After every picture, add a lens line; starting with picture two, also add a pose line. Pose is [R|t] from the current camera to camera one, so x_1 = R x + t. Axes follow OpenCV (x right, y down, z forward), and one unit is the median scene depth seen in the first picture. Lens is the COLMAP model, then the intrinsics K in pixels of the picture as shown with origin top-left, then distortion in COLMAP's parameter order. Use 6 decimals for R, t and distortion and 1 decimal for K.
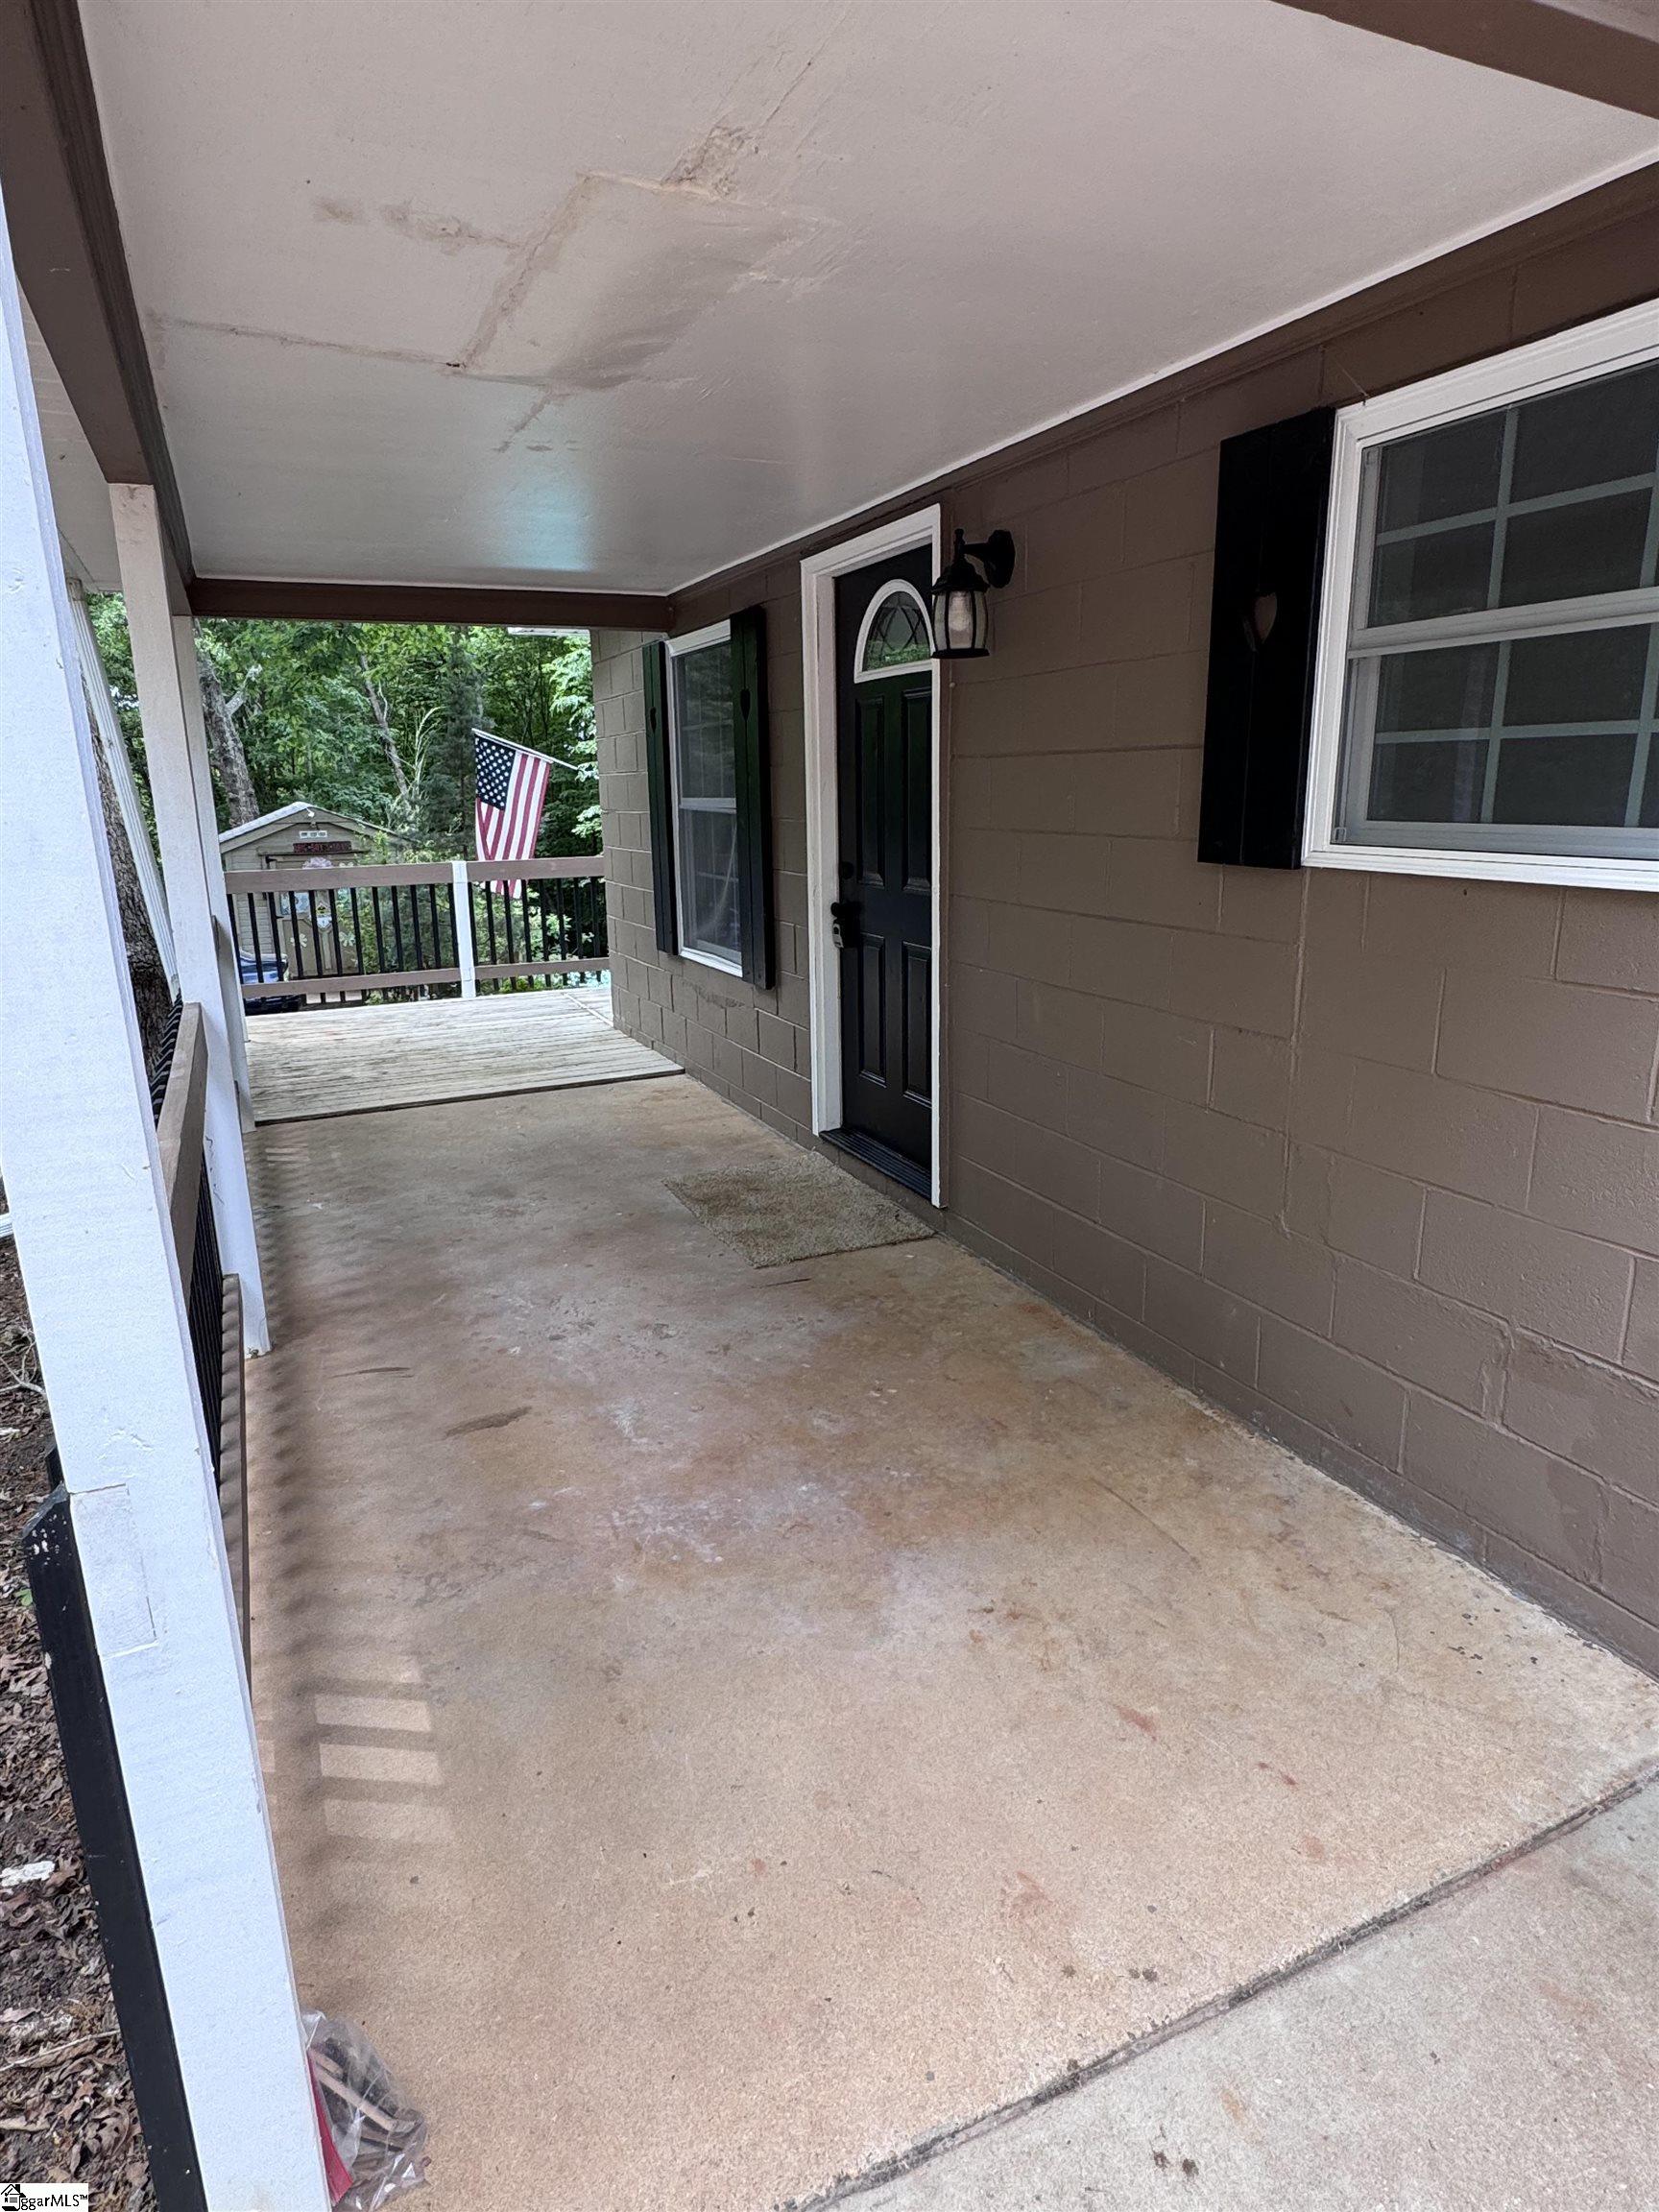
lens RADIAL K [[1281.0, 0, 832.2], [0, 1281.0, 1104.5], [0, 0, 1]] dist [-0.005485, 0.001894]
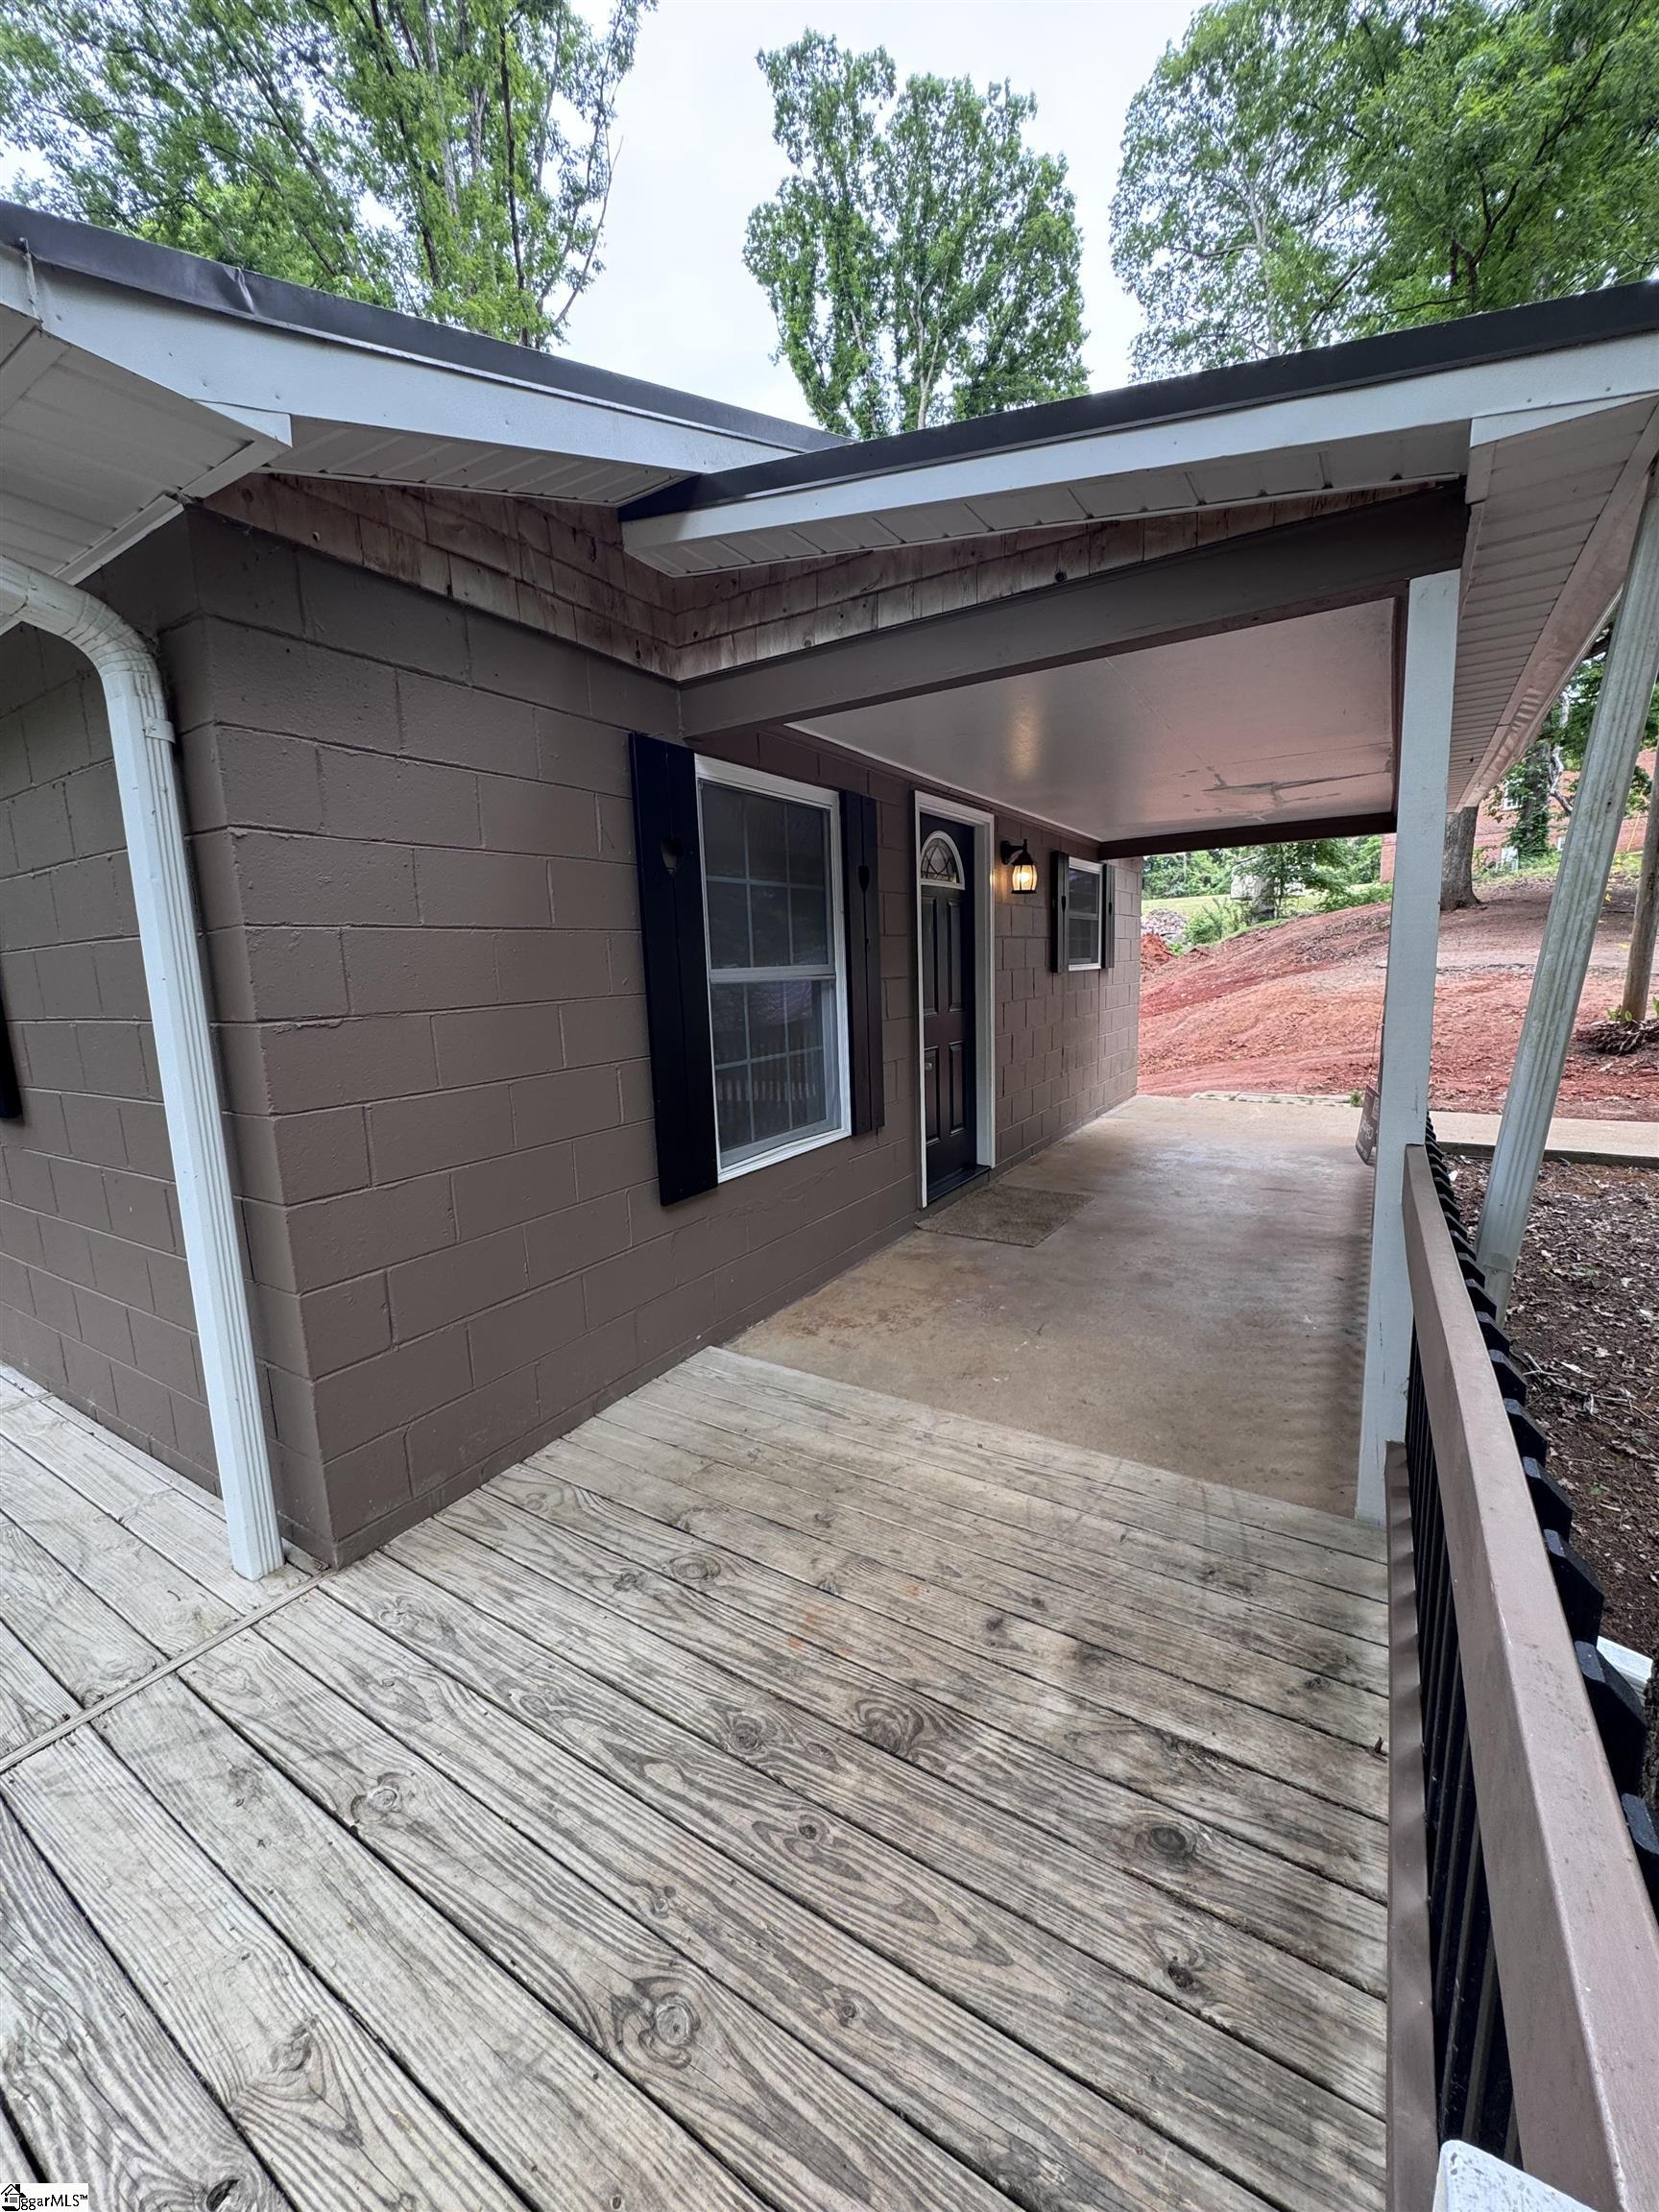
lens RADIAL K [[880.3, 0, 829.4], [0, 880.3, 1110.0], [0, 0, 1]] dist [-0.003585, -0.000292]
pose [[-0.554172, -0.102083, 0.826119, -0.740240], [0.246918, 0.927623, 0.280262, -0.369223], [-0.794937, 0.359297, -0.488857, 1.554825]]
